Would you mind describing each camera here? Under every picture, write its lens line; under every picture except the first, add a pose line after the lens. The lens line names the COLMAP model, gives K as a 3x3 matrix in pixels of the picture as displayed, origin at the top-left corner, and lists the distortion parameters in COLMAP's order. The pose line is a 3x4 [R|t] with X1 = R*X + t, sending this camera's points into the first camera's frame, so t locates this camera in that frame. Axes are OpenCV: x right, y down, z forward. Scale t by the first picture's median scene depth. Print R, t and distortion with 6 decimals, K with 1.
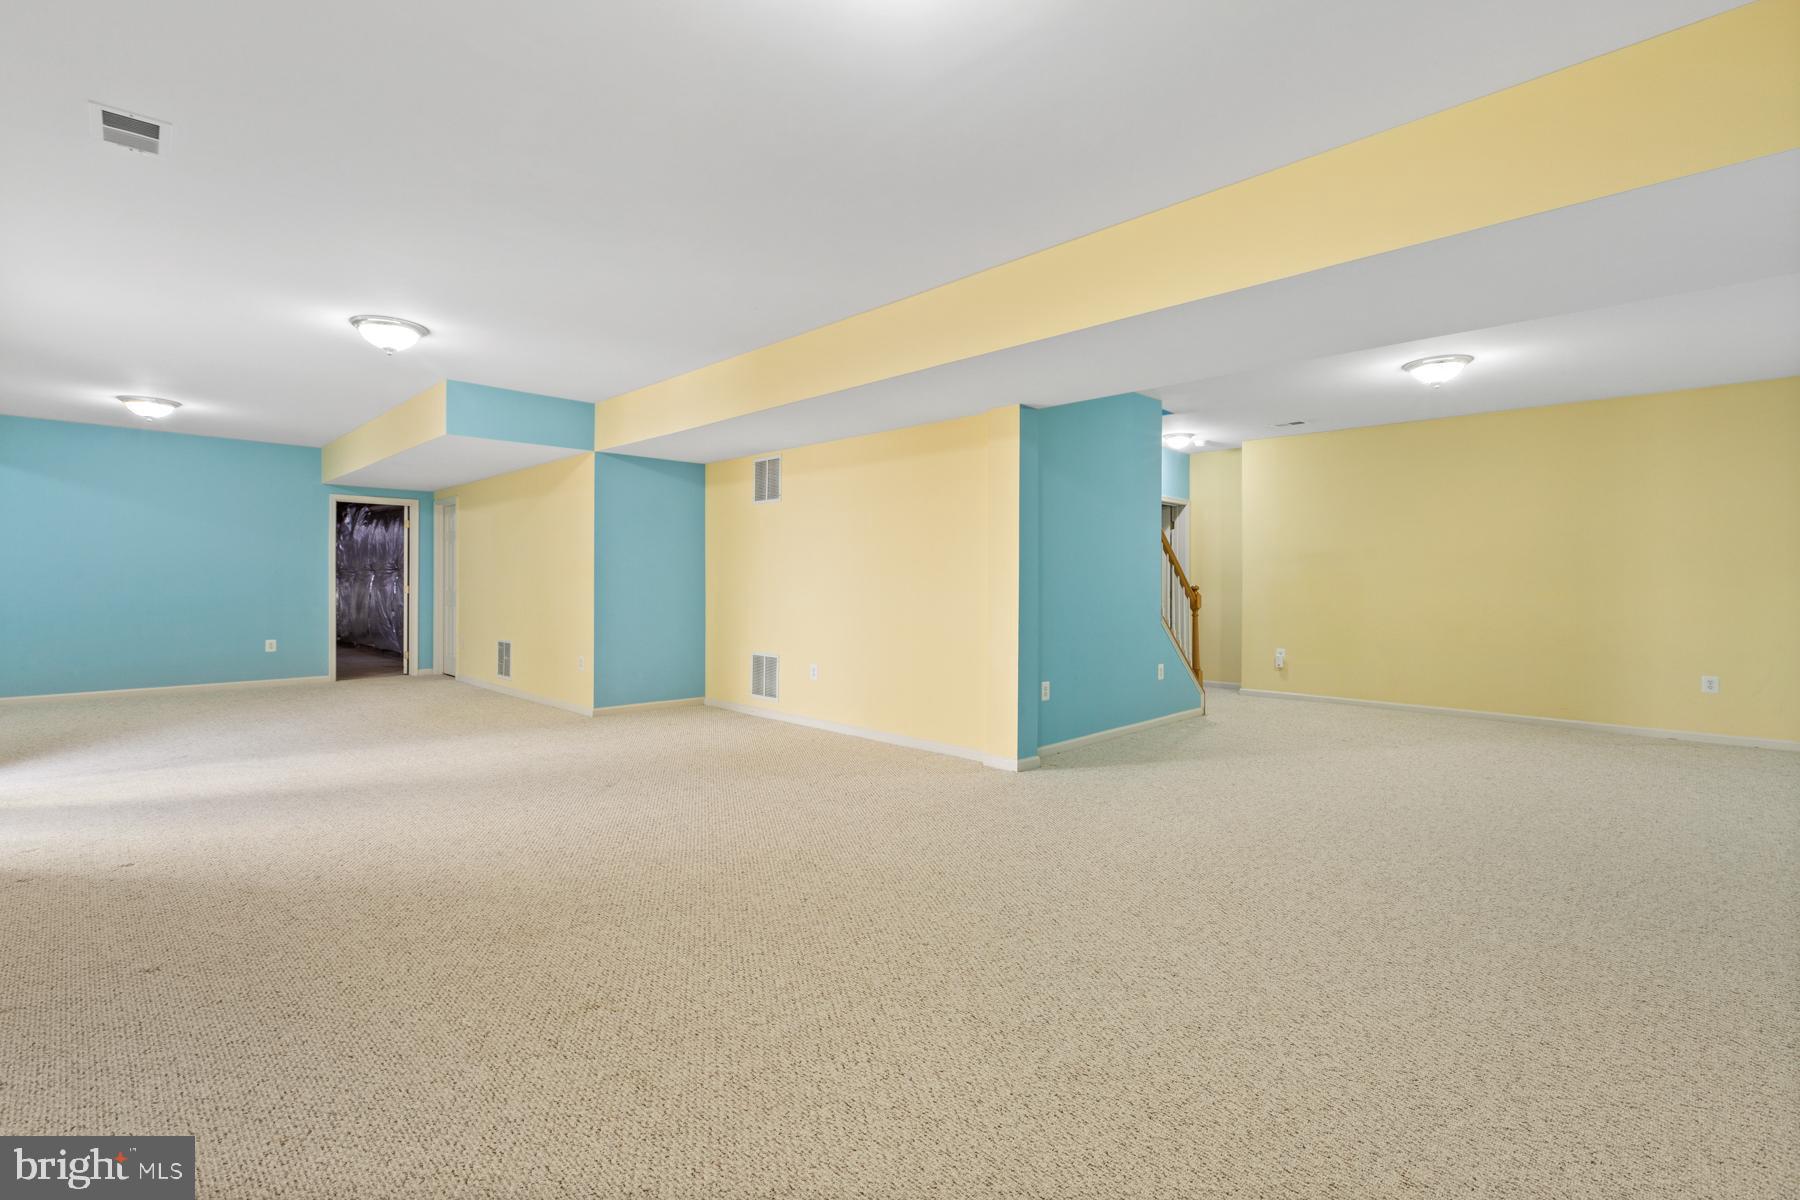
lens RADIAL K [[809.6, 0, 892.7], [0, 809.6, 592.9], [0, 0, 1]] dist [-0.002847, -0.000892]
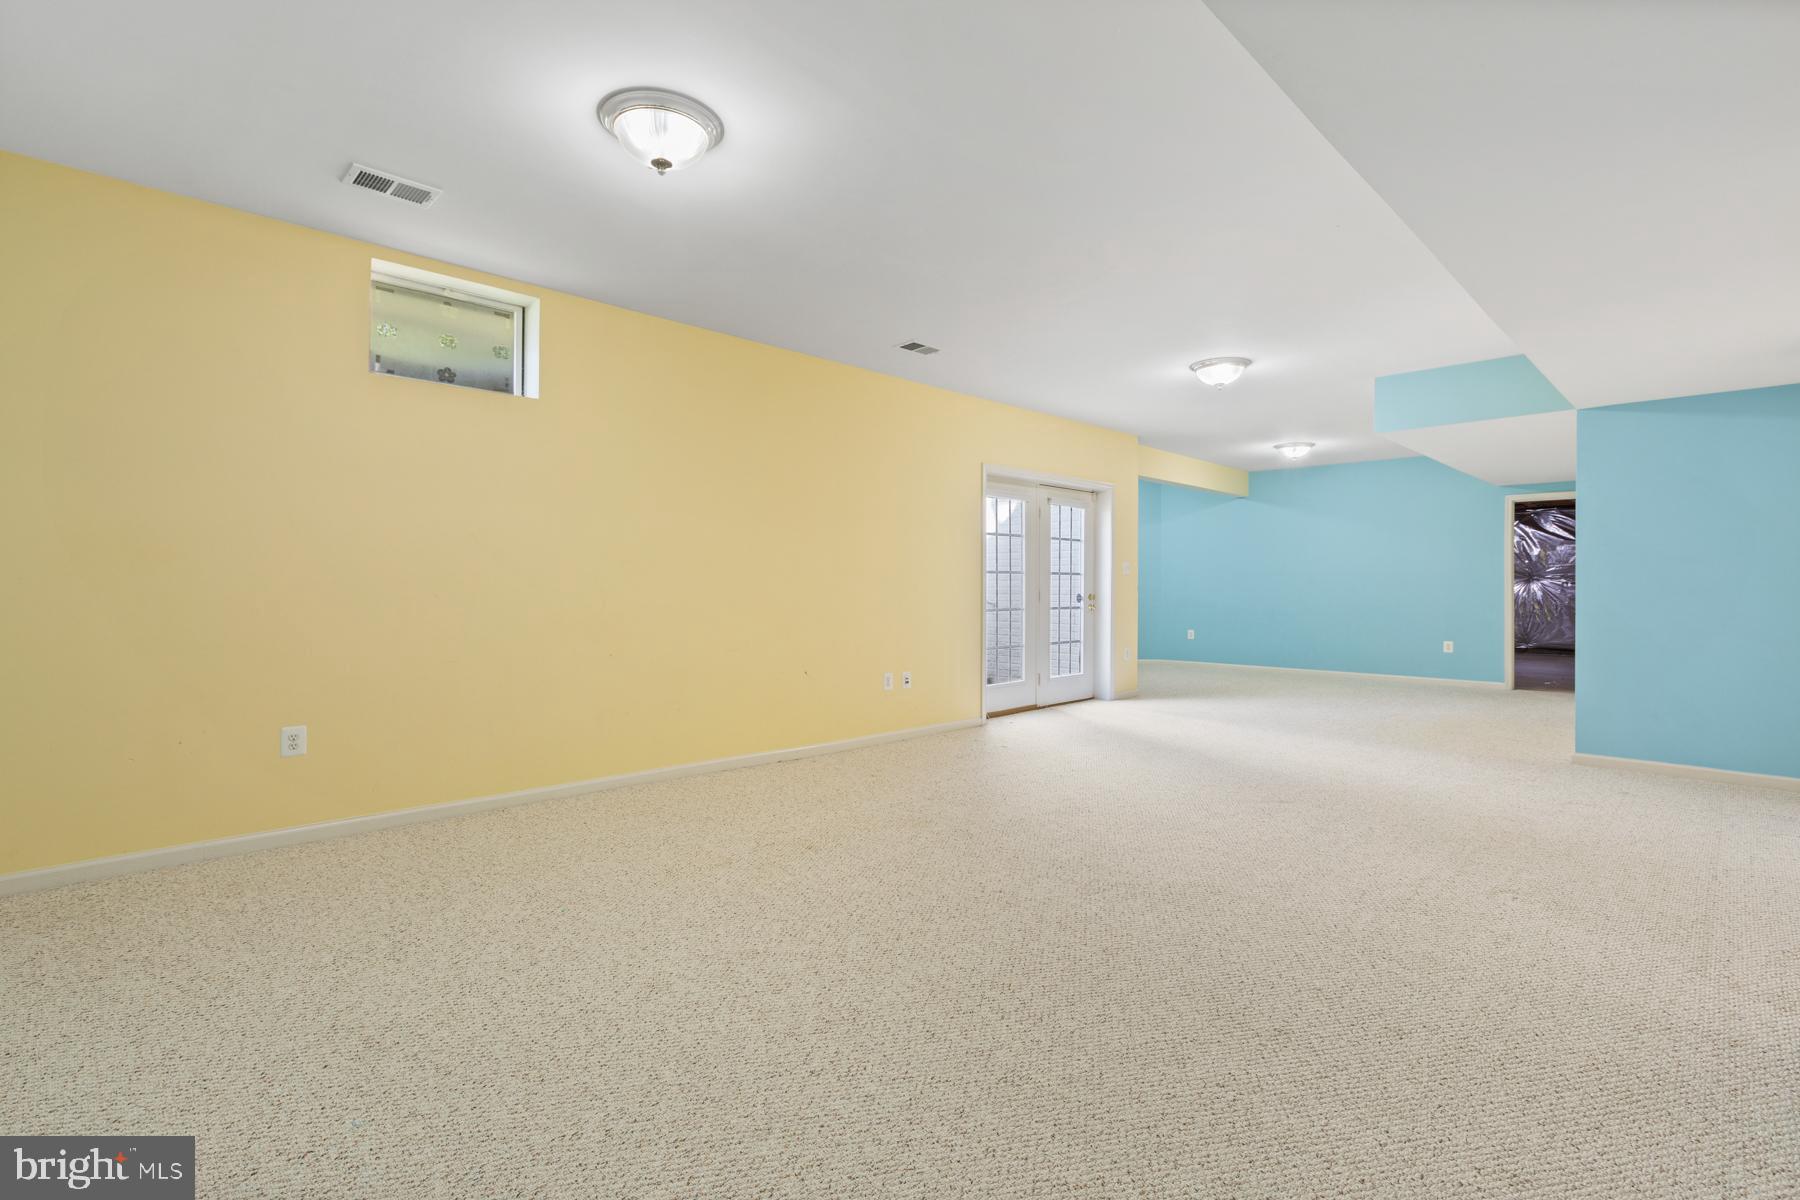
lens RADIAL K [[809.6, 0, 885.3], [0, 809.6, 586.7], [0, 0, 1]] dist [-0.002847, -0.000892]
pose [[0.004341, -0.000081, -0.999991, 0.396902], [-0.017079, 0.999854, -0.000155, -0.000378], [0.999845, 0.017080, 0.004339, 0.370073]]
